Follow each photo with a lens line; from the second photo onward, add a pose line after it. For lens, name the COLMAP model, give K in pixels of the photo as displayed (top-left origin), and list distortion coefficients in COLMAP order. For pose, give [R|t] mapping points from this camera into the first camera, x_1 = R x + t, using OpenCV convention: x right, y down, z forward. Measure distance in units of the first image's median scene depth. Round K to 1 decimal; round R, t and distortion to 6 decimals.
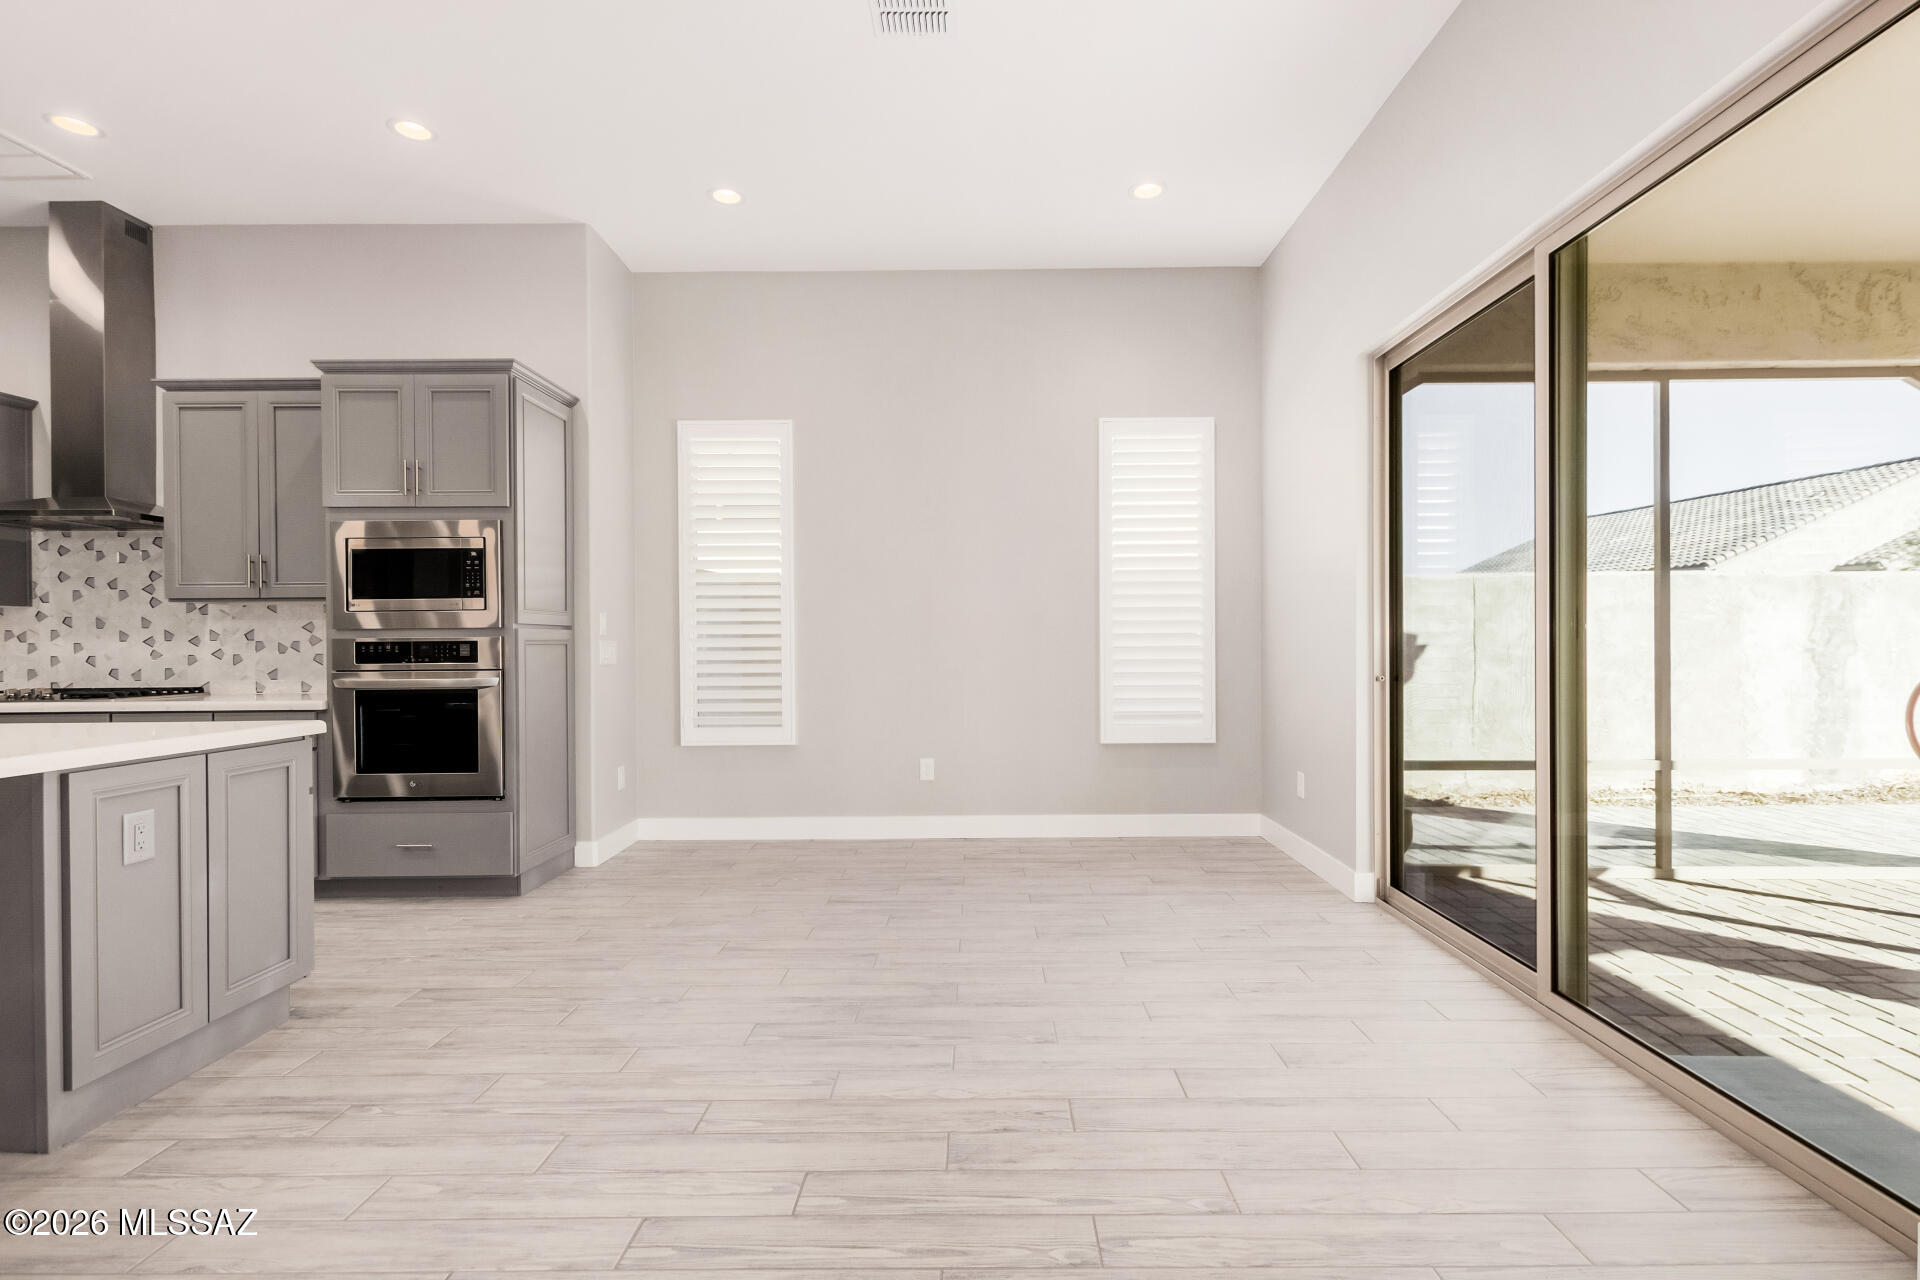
lens RADIAL K [[906.6, 0, 958.7], [0, 906.6, 652.6], [0, 0, 1]] dist [0.010851, -0.001945]
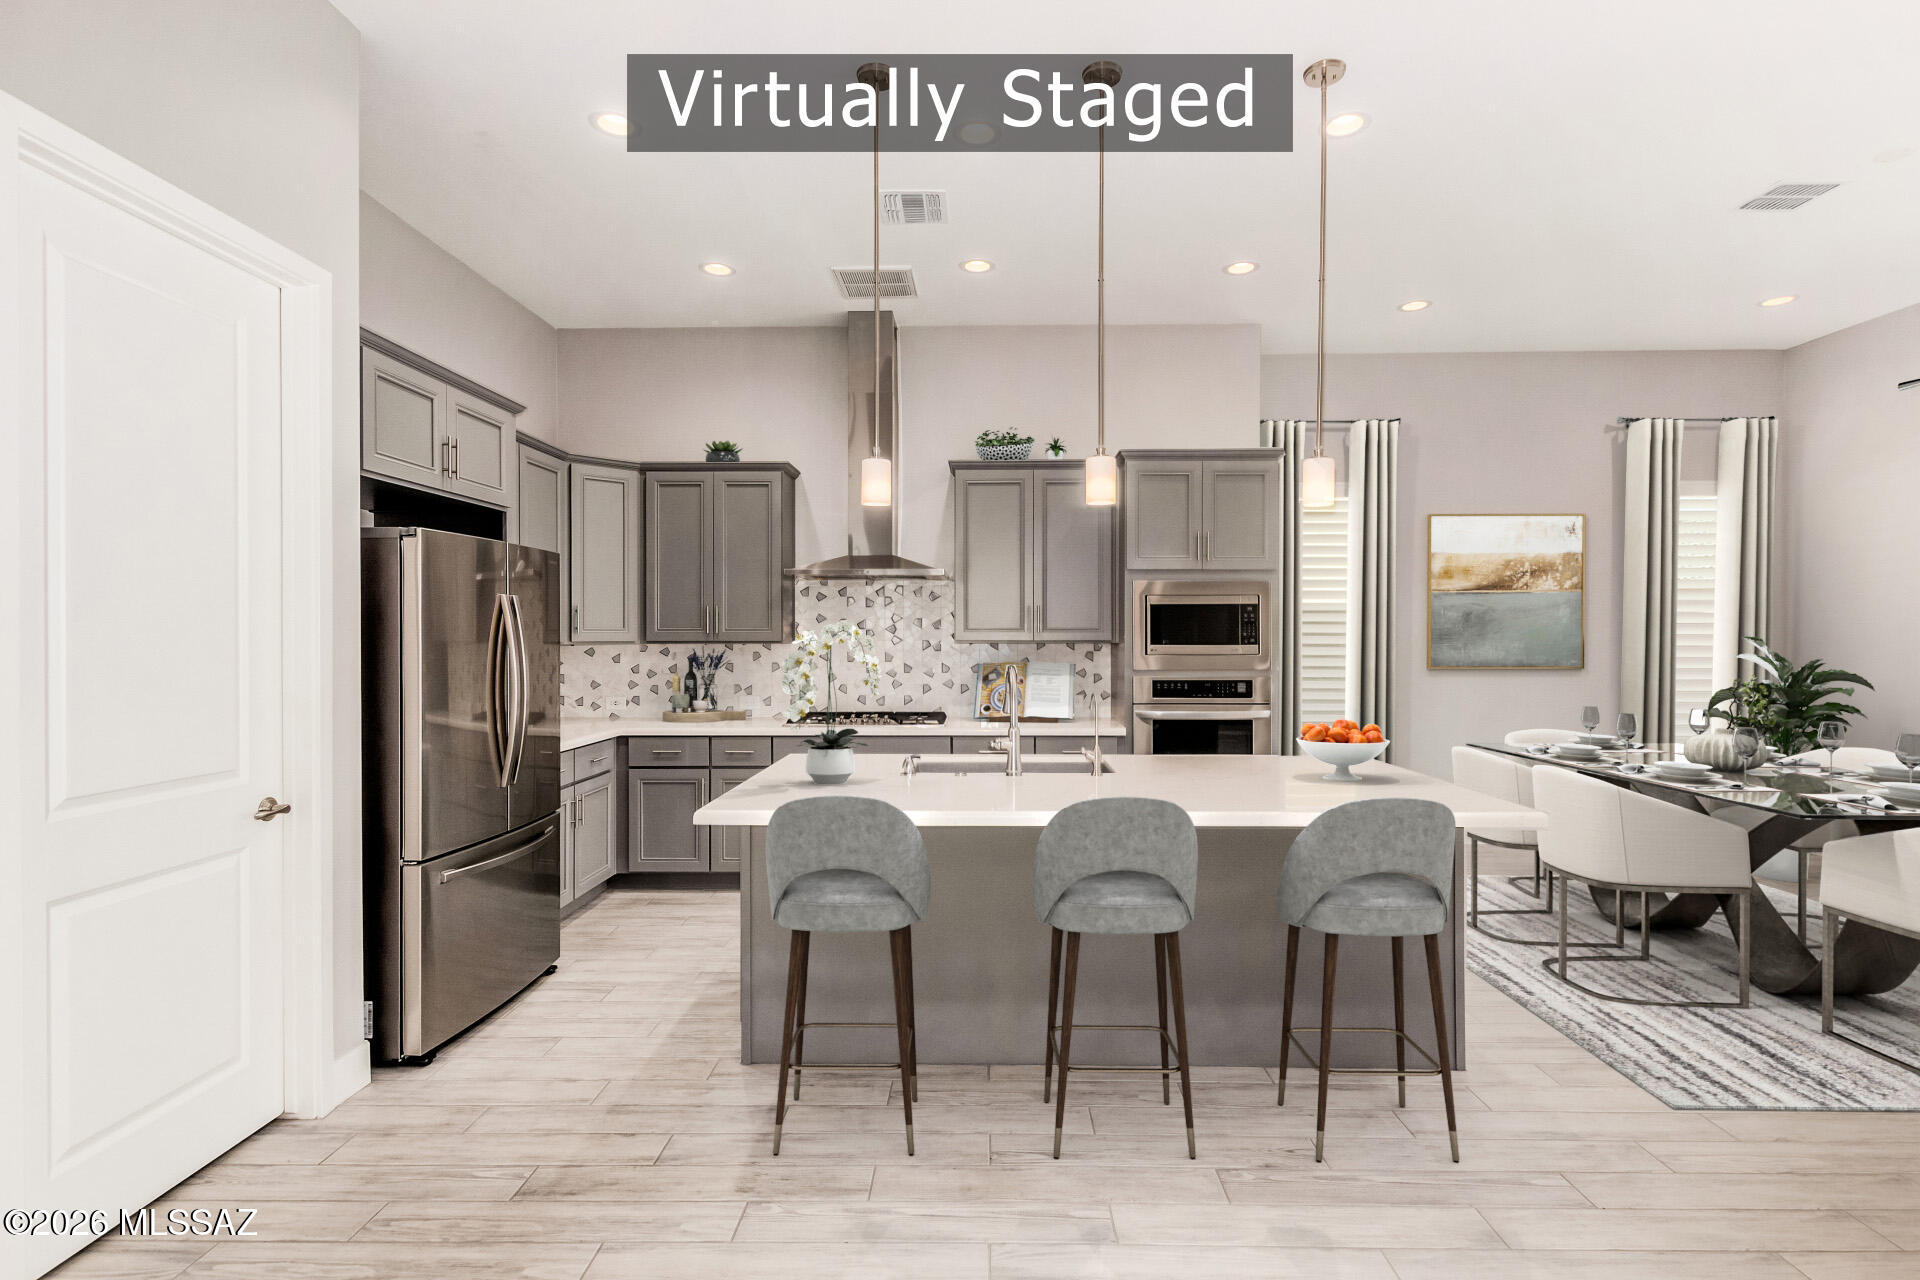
lens RADIAL K [[906.6, 0, 971.9], [0, 906.6, 634.8], [0, 0, 1]] dist [0.010851, -0.001945]
pose [[0.999791, 0.007292, -0.019123, -0.759542], [-0.007605, 0.999837, -0.016345, -0.043680], [0.019000, 0.016487, 0.999684, -0.182975]]
